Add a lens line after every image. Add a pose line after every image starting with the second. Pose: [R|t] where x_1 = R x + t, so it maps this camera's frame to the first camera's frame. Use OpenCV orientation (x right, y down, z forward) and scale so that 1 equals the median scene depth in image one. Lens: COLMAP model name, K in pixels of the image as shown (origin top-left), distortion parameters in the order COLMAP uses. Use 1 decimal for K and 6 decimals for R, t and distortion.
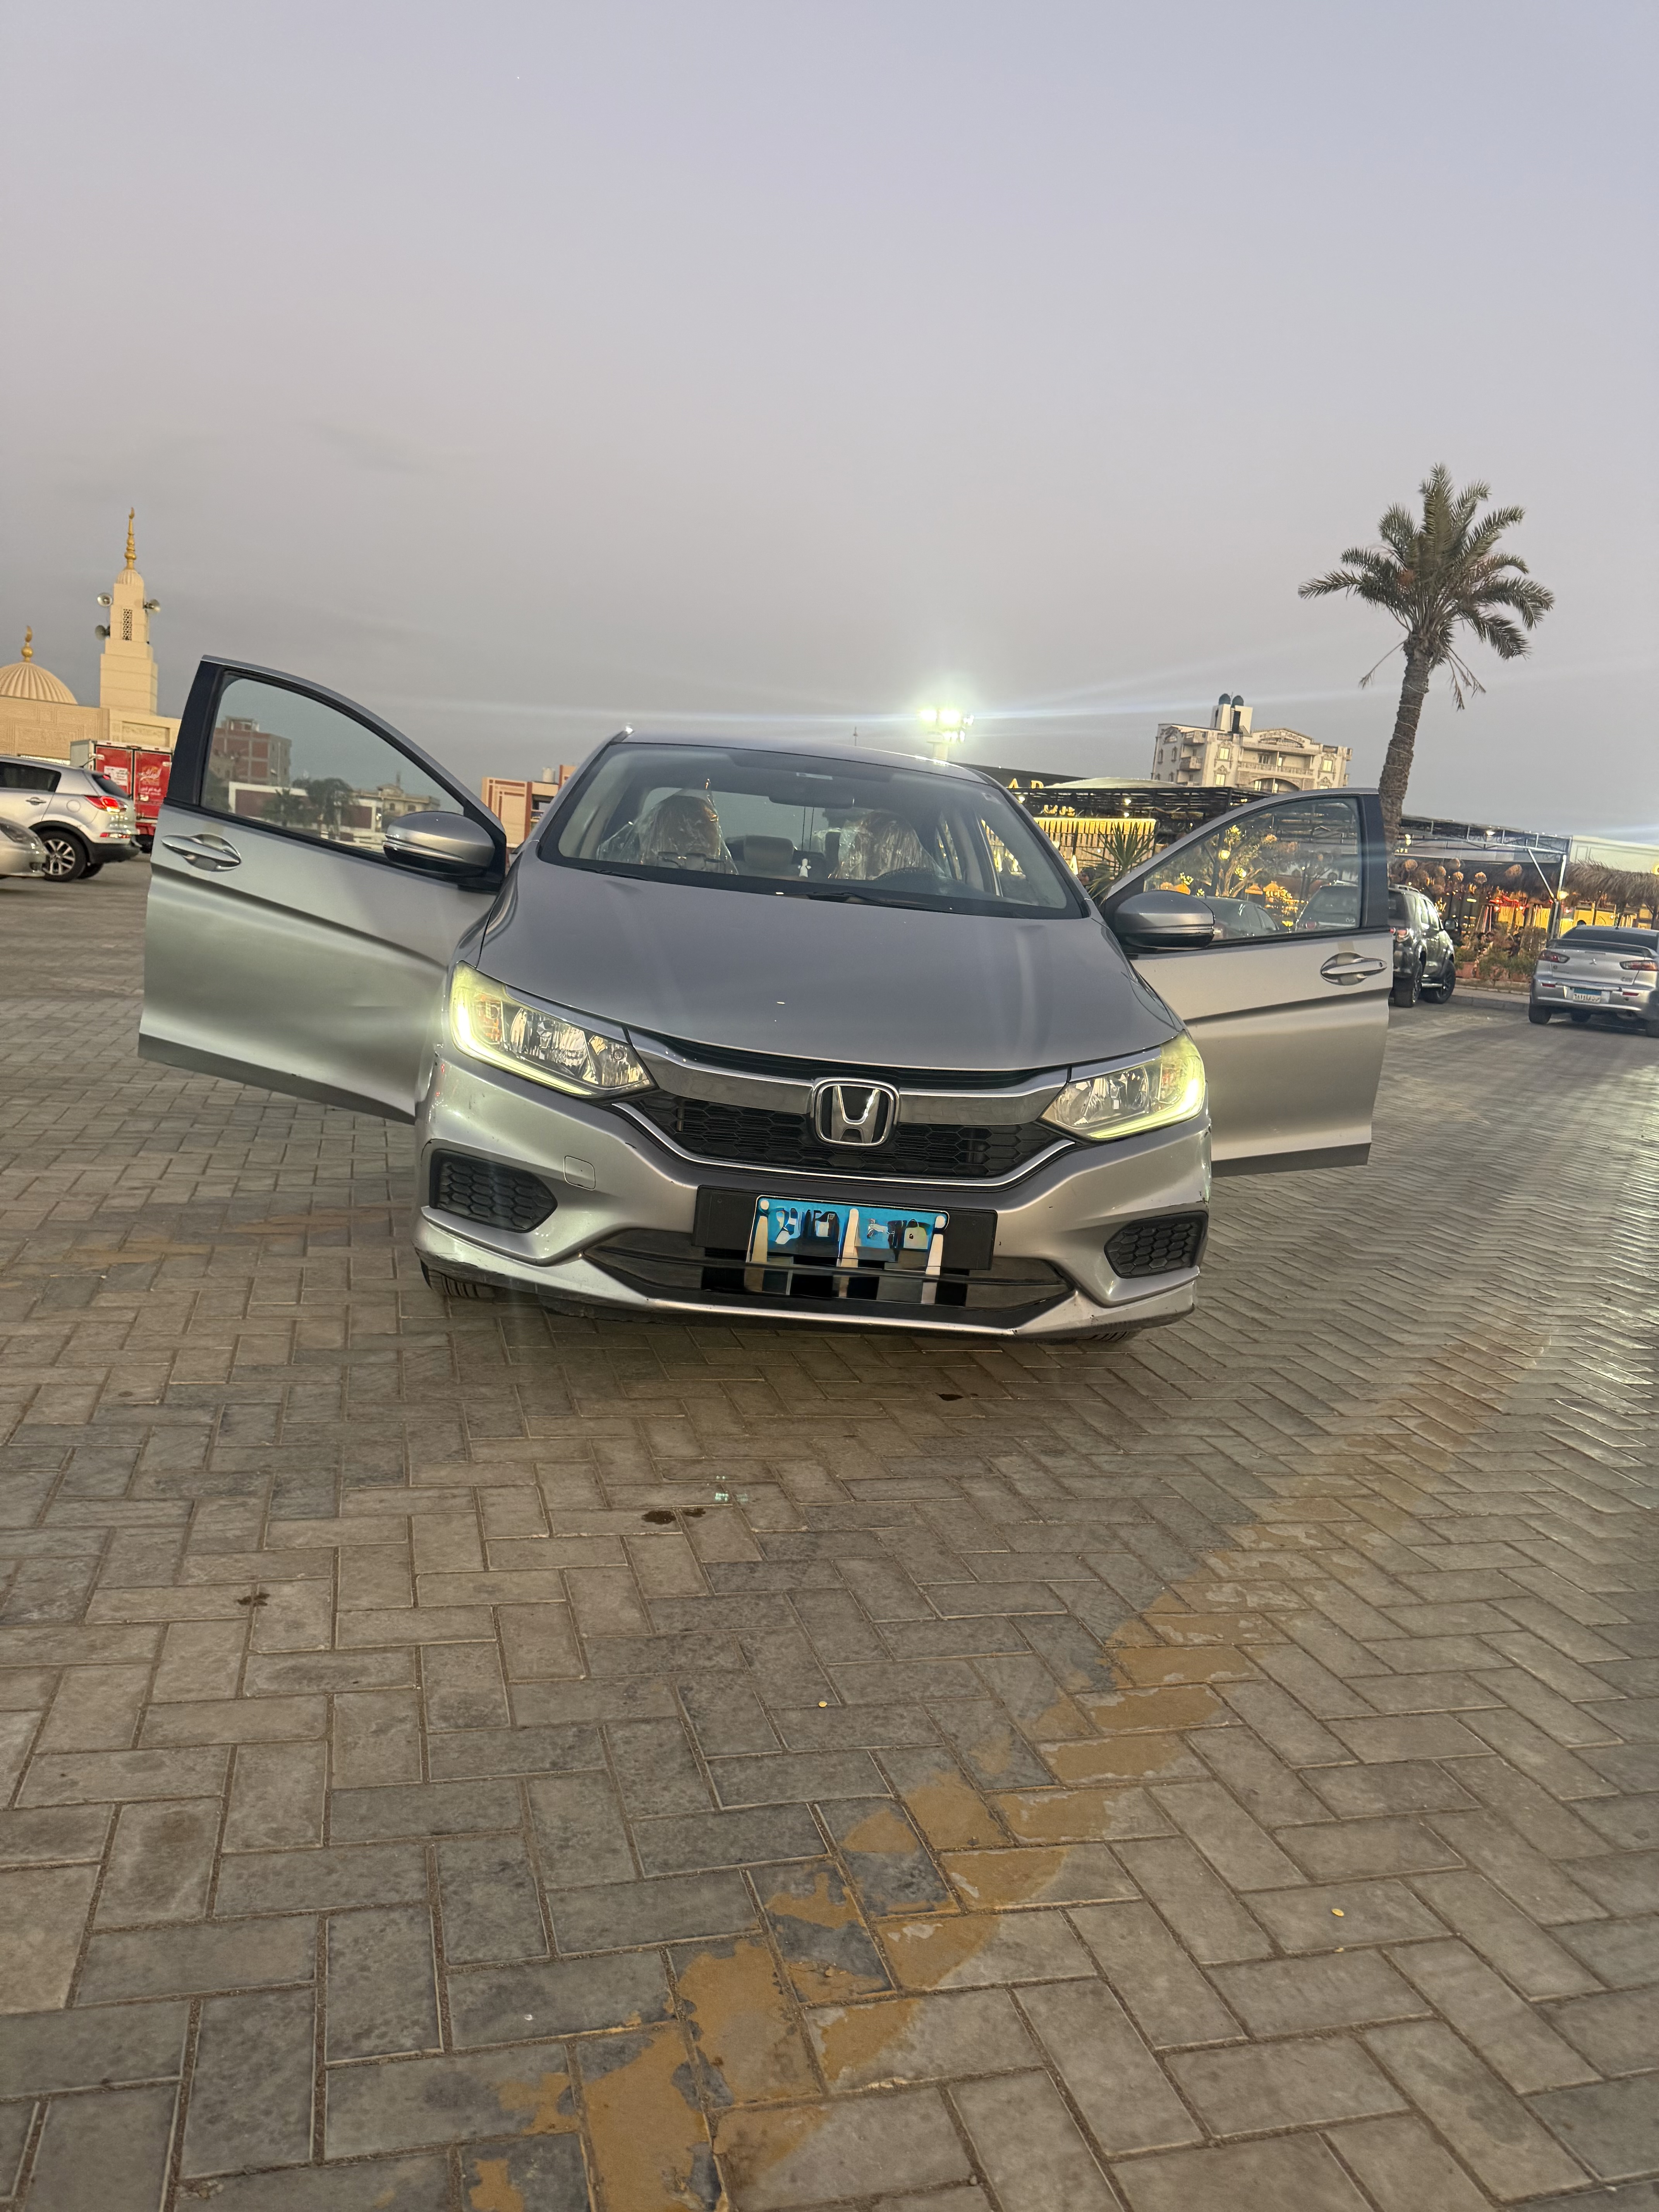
lens RADIAL K [[1537.0, 0, 836.2], [0, 1537.0, 1116.0], [0, 0, 1]] dist [0.161294, -0.330478]
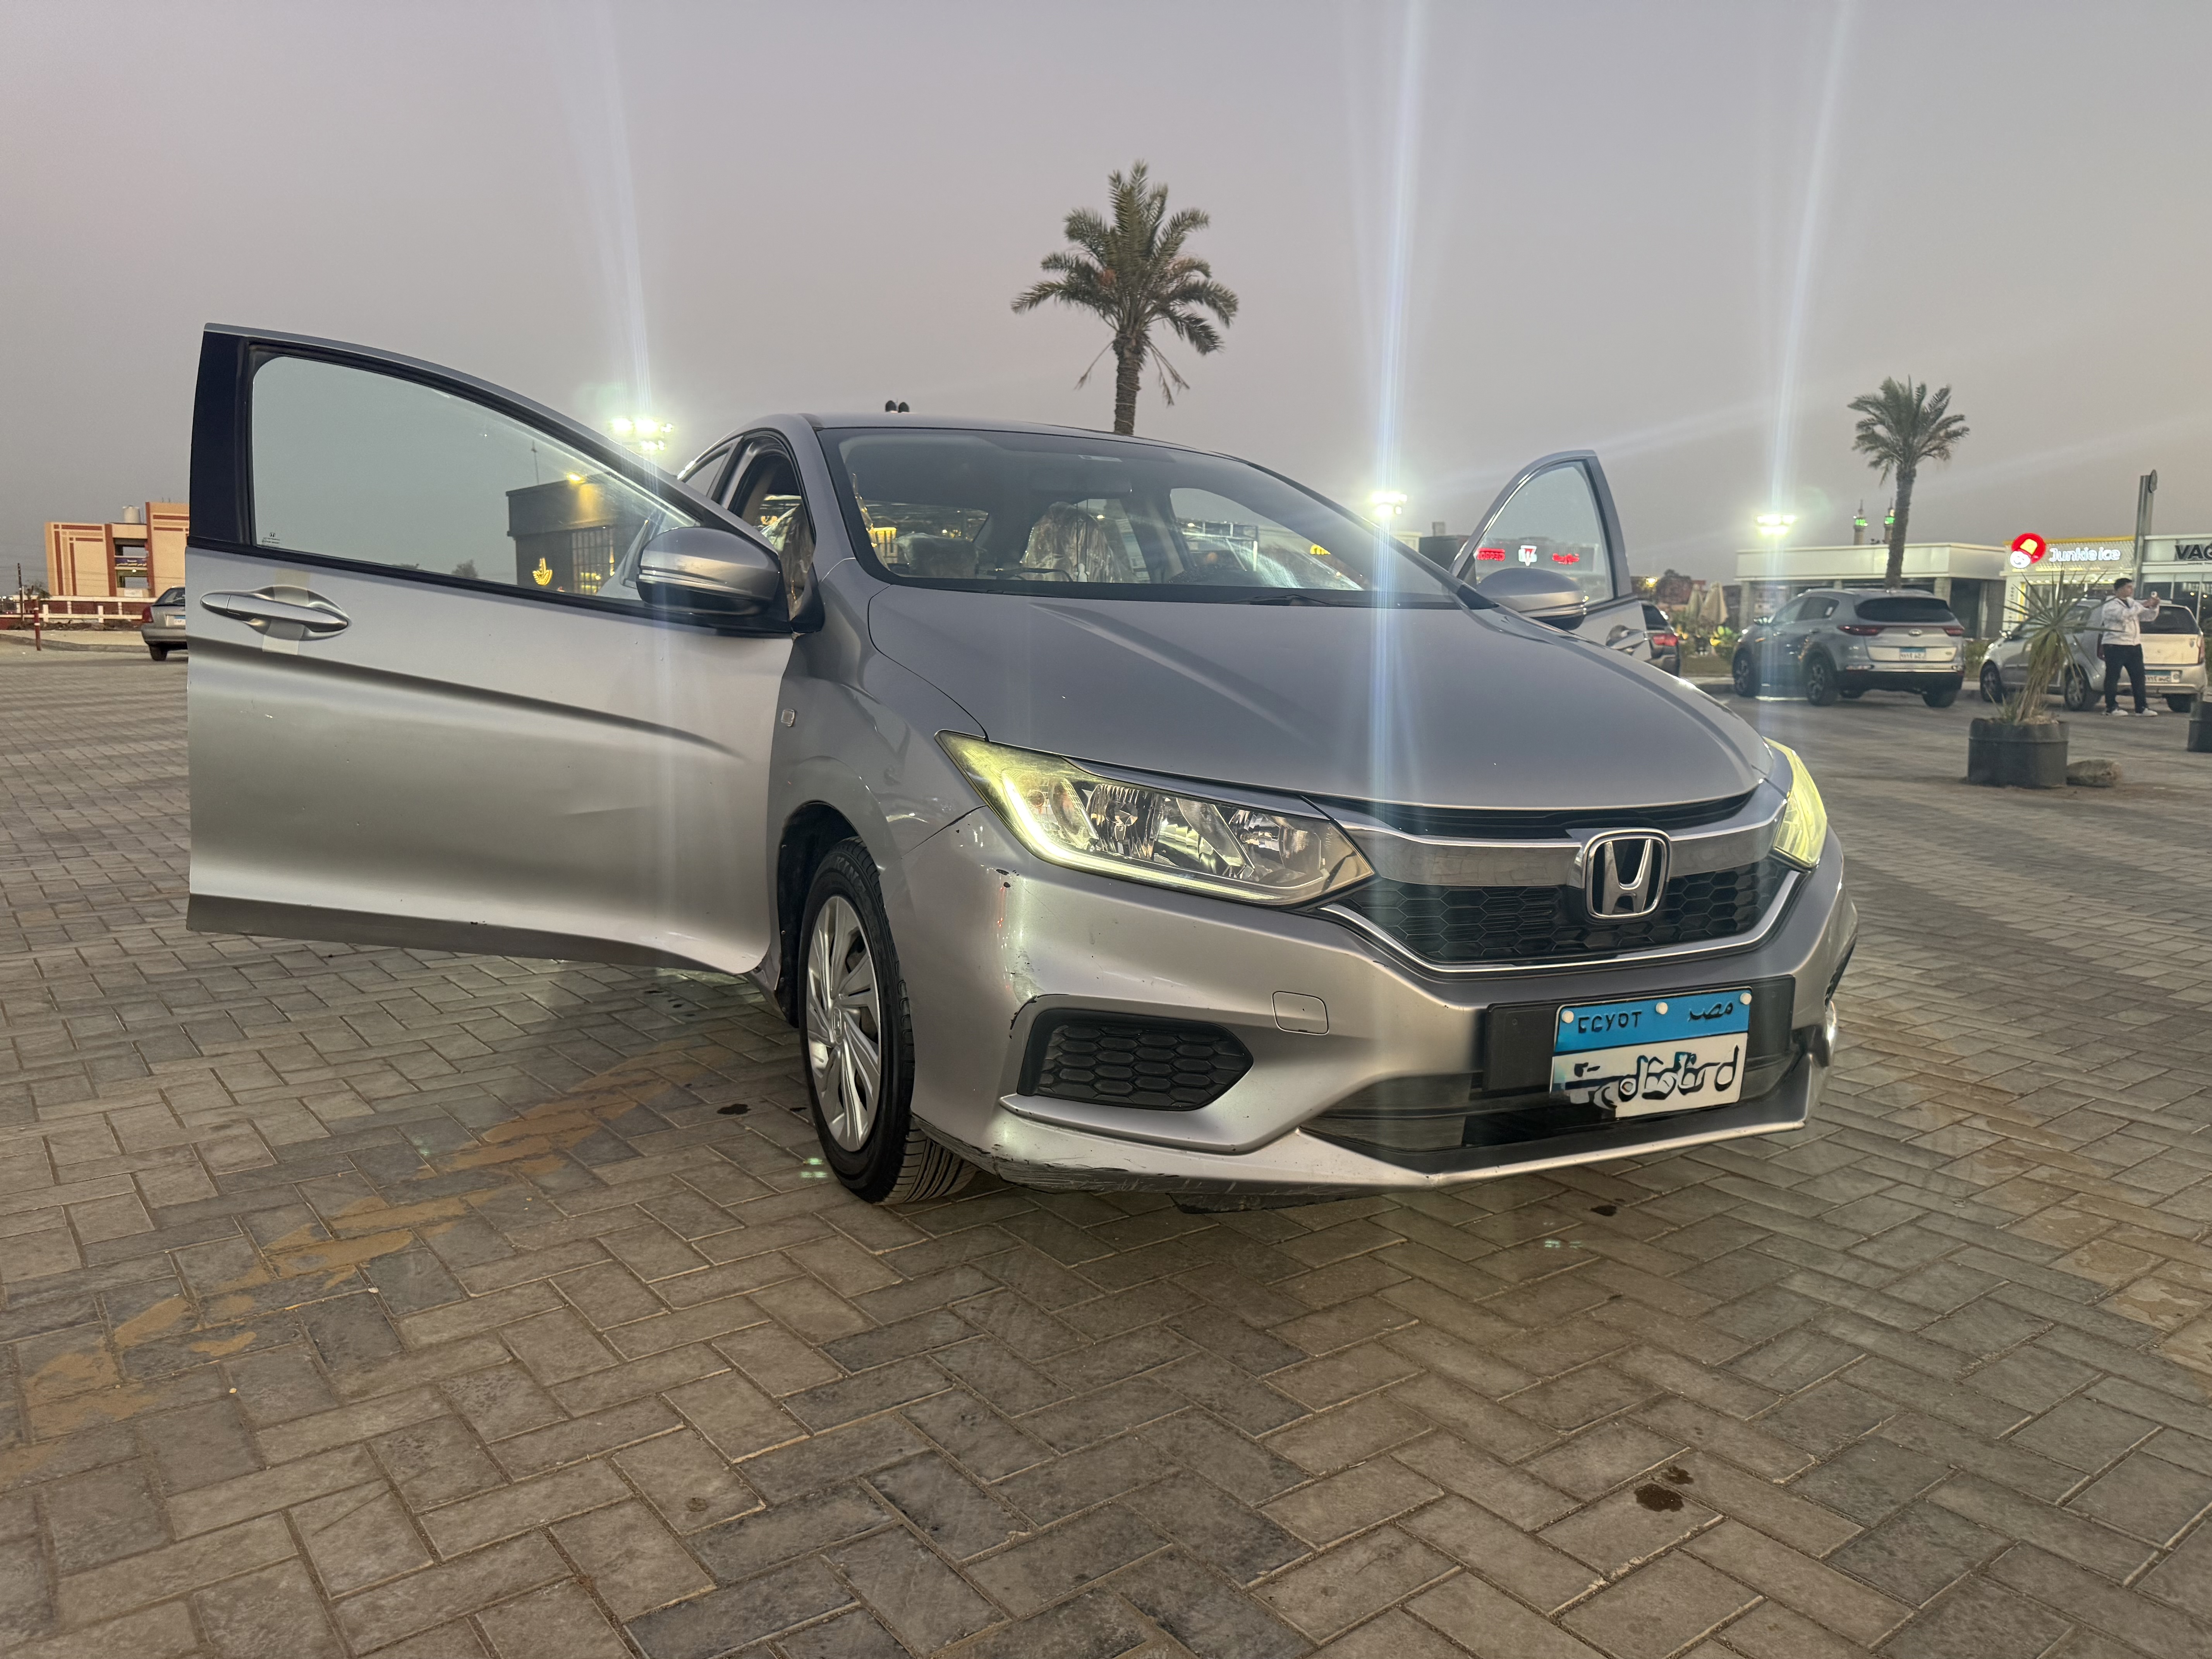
lens RADIAL K [[1554.4, 0, 1106.0], [0, 1554.4, 829.5], [0, 0, 1]] dist [0.052305, -0.066982]
pose [[0.930107, -0.126211, 0.344922, -0.440395], [0.125430, 0.991795, 0.024680, -0.067772], [-0.345207, 0.020308, 0.938307, 0.344320]]
